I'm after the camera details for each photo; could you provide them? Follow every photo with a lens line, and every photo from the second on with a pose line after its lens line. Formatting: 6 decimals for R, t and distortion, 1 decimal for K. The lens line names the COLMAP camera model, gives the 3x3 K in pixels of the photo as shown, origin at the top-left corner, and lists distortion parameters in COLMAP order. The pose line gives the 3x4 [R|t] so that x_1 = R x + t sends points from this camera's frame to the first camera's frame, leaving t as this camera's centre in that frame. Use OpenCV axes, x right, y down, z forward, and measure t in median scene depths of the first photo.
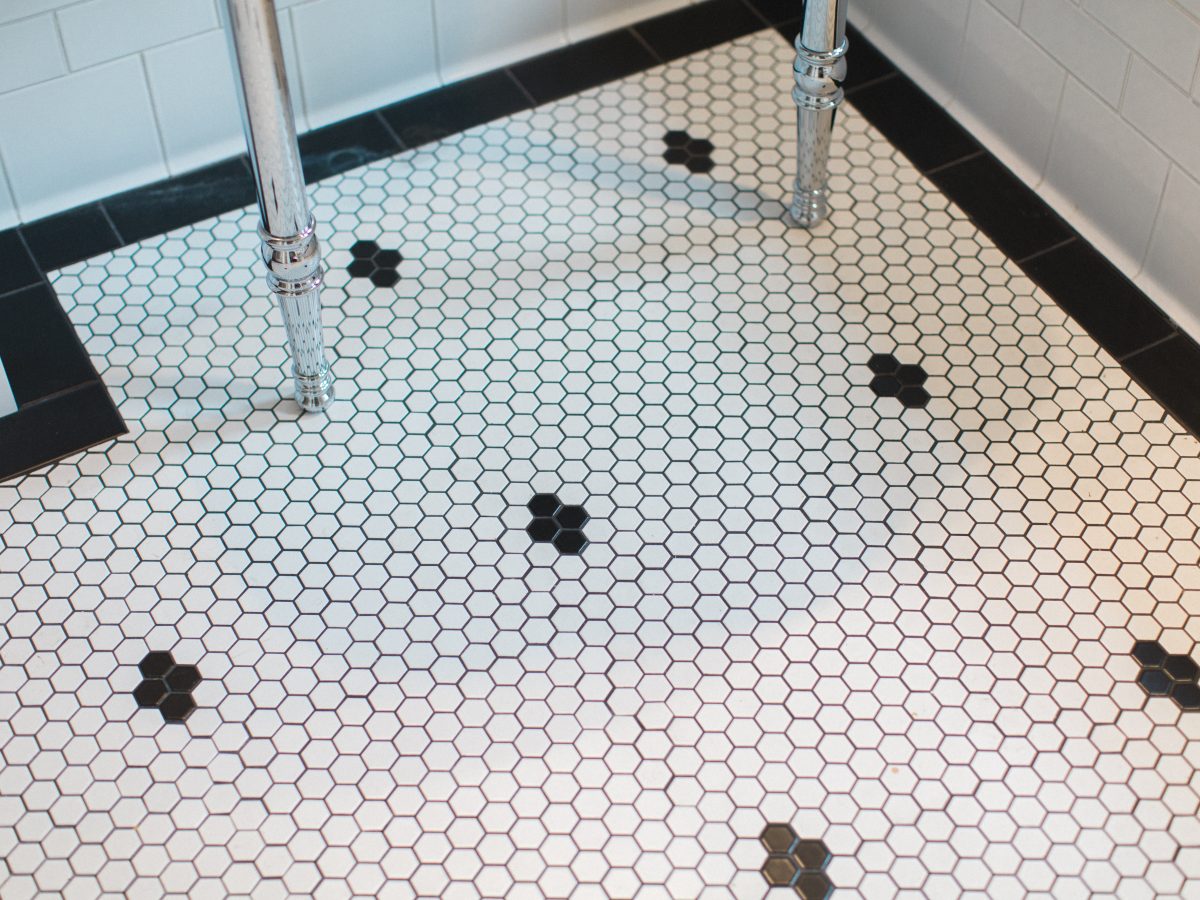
lens RADIAL K [[1906.6, 0, 600.6], [0, 1906.6, 447.0], [0, 0, 1]] dist [0.005478, -0.070448]
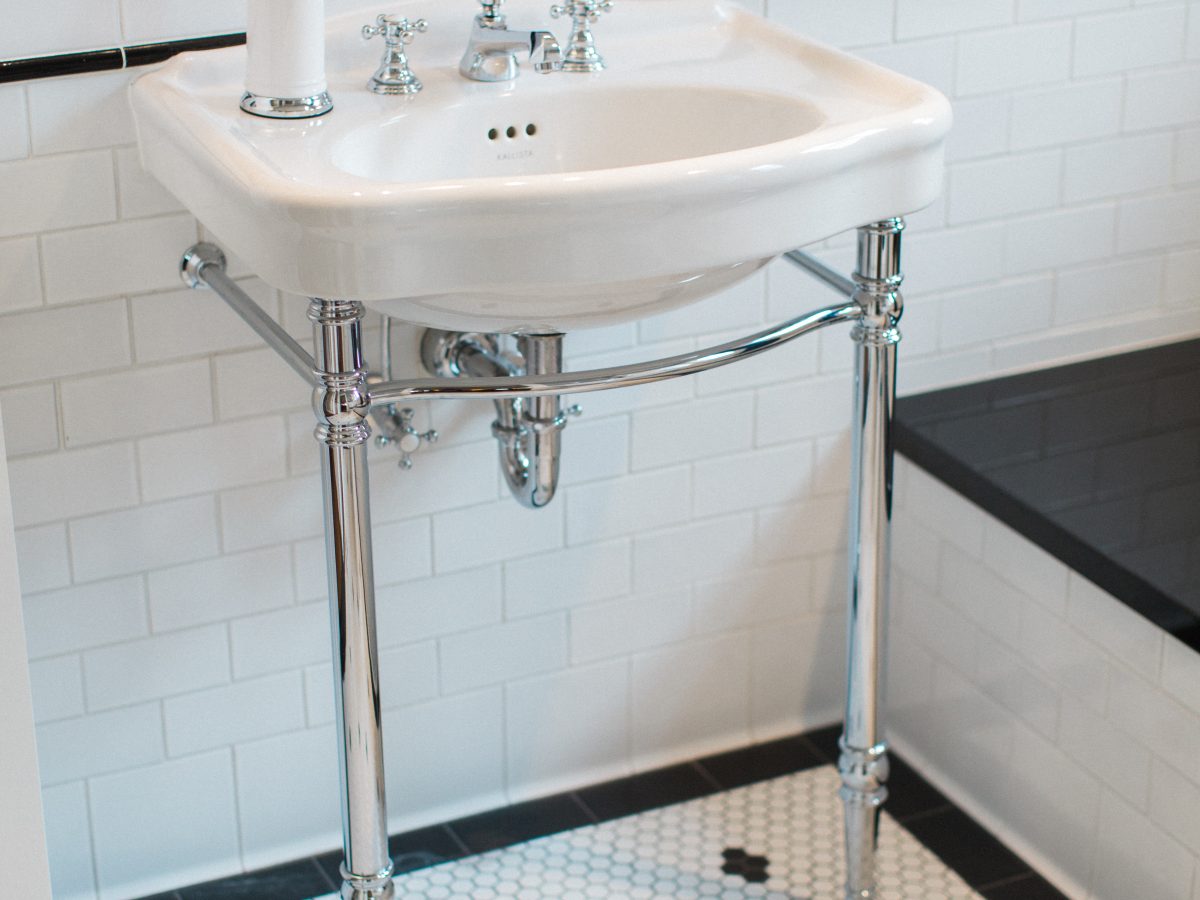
lens RADIAL K [[2516.3, 0, 600.0], [0, 2516.3, 450.0], [0, 0, 1]] dist [0.013978, -0.049230]
pose [[0.998948, 0.020070, -0.041225, 0.019302], [-0.035651, 0.905375, -0.423113, 0.219221], [0.028833, 0.424138, 0.905138, -0.325453]]
